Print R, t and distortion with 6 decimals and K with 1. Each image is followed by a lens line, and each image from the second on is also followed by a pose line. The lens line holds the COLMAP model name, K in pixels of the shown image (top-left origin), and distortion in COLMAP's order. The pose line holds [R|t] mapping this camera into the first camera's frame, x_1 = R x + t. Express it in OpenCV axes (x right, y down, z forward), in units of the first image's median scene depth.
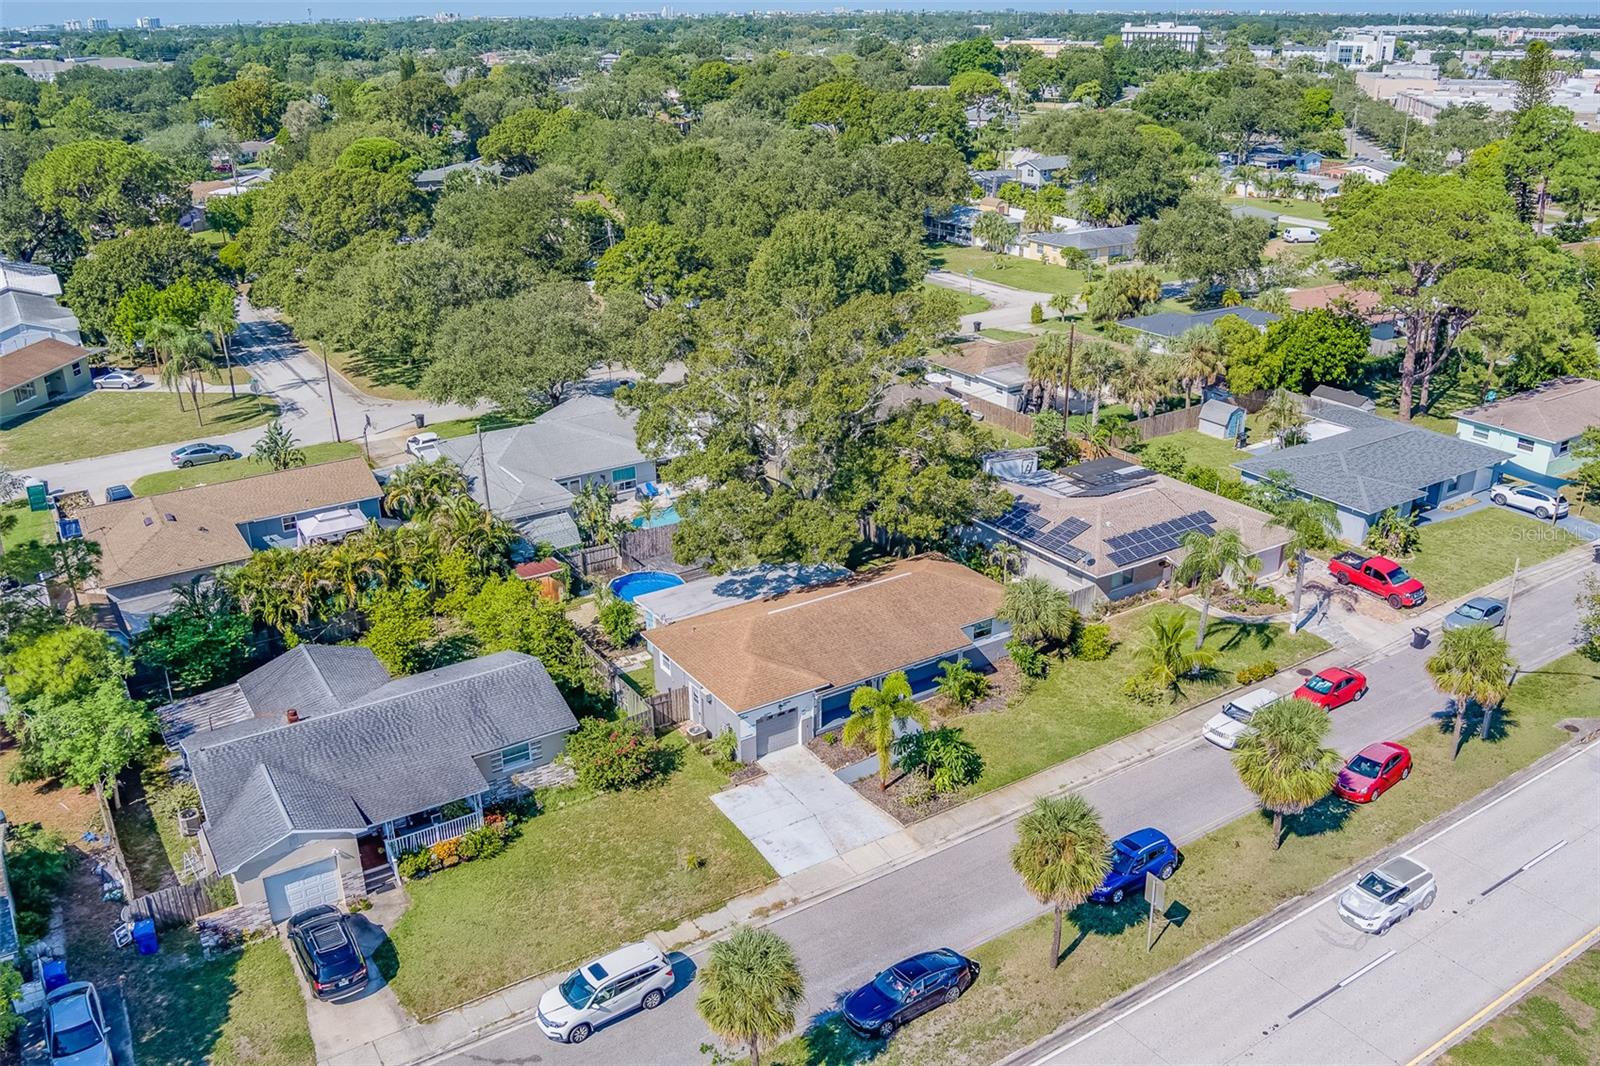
lens RADIAL K [[1288.8, 0, 797.0], [0, 1288.8, 535.8], [0, 0, 1]] dist [-0.071371, 0.036204]
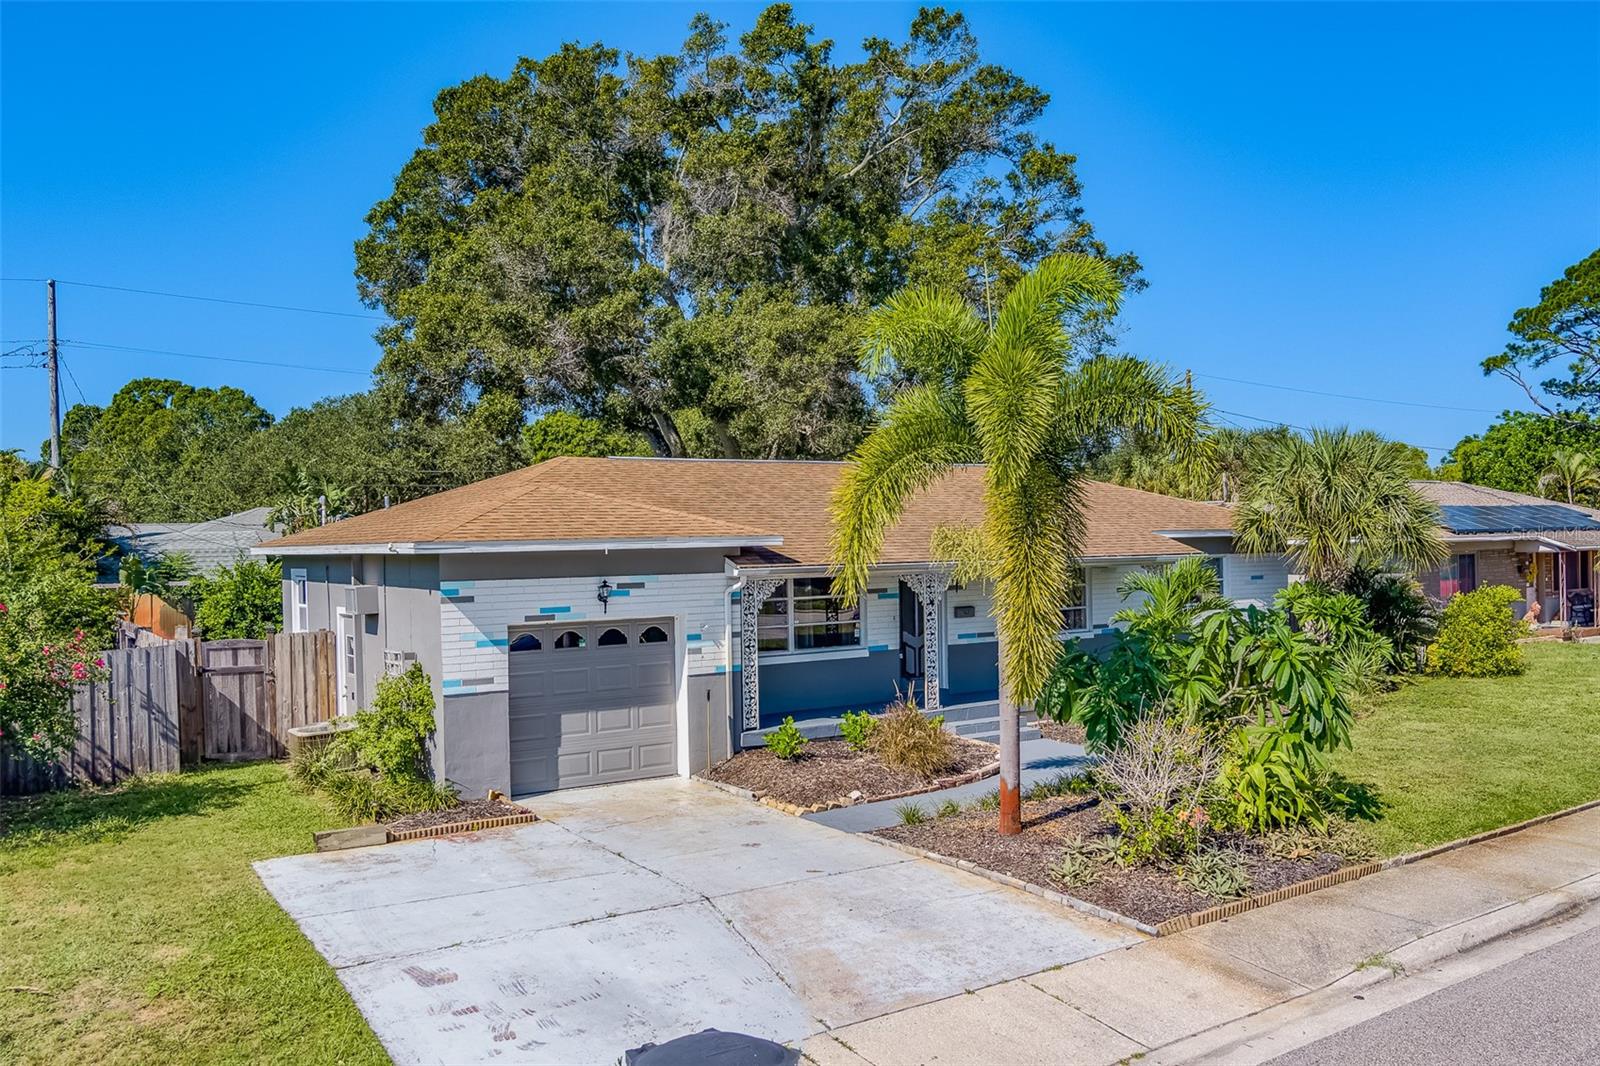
lens RADIAL K [[1288.8, 0, 798.1], [0, 1288.8, 536.4], [0, 0, 1]] dist [-0.071371, 0.036204]
pose [[0.999804, -0.009839, 0.017199, 0.021137], [0.015622, 0.925375, -0.378732, 0.200511], [-0.012189, 0.378926, 0.925347, 0.651874]]
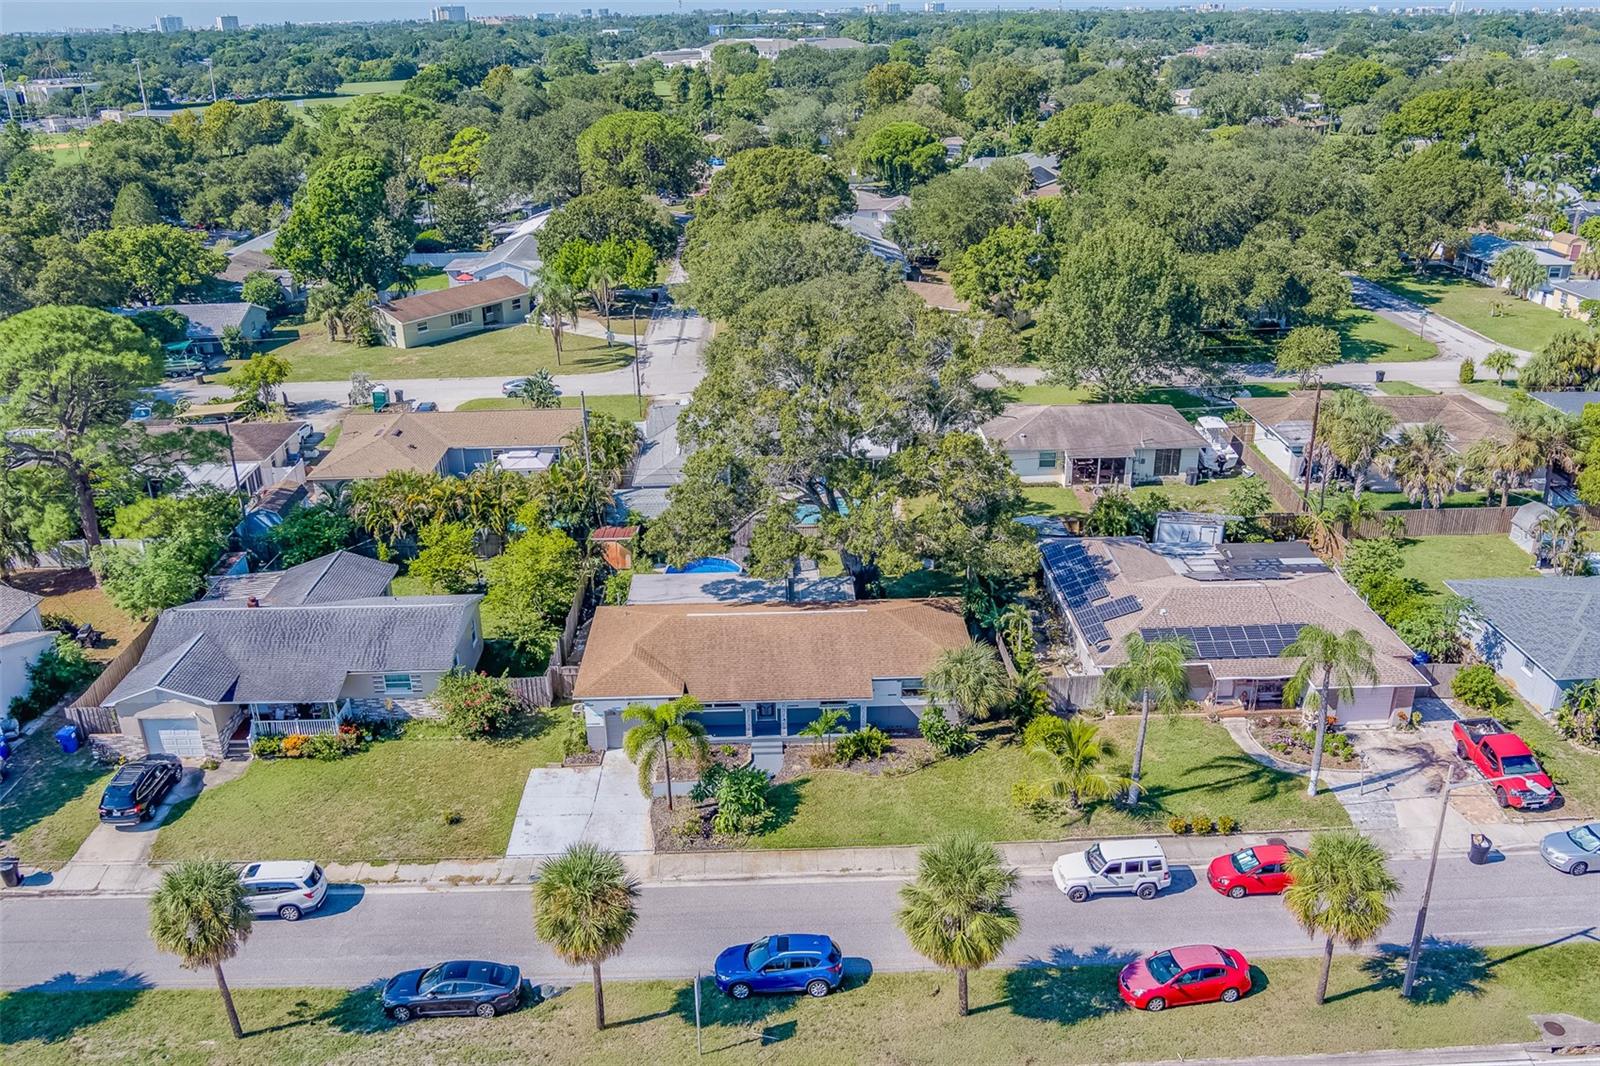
lens RADIAL K [[1288.8, 0, 800.4], [0, 1288.8, 533.7], [0, 0, 1]] dist [-0.071371, 0.036204]
pose [[0.856665, 0.192977, -0.478419, 0.488297], [-0.190347, 0.980201, 0.054540, -0.068243], [0.479471, 0.044343, 0.876436, 0.159201]]
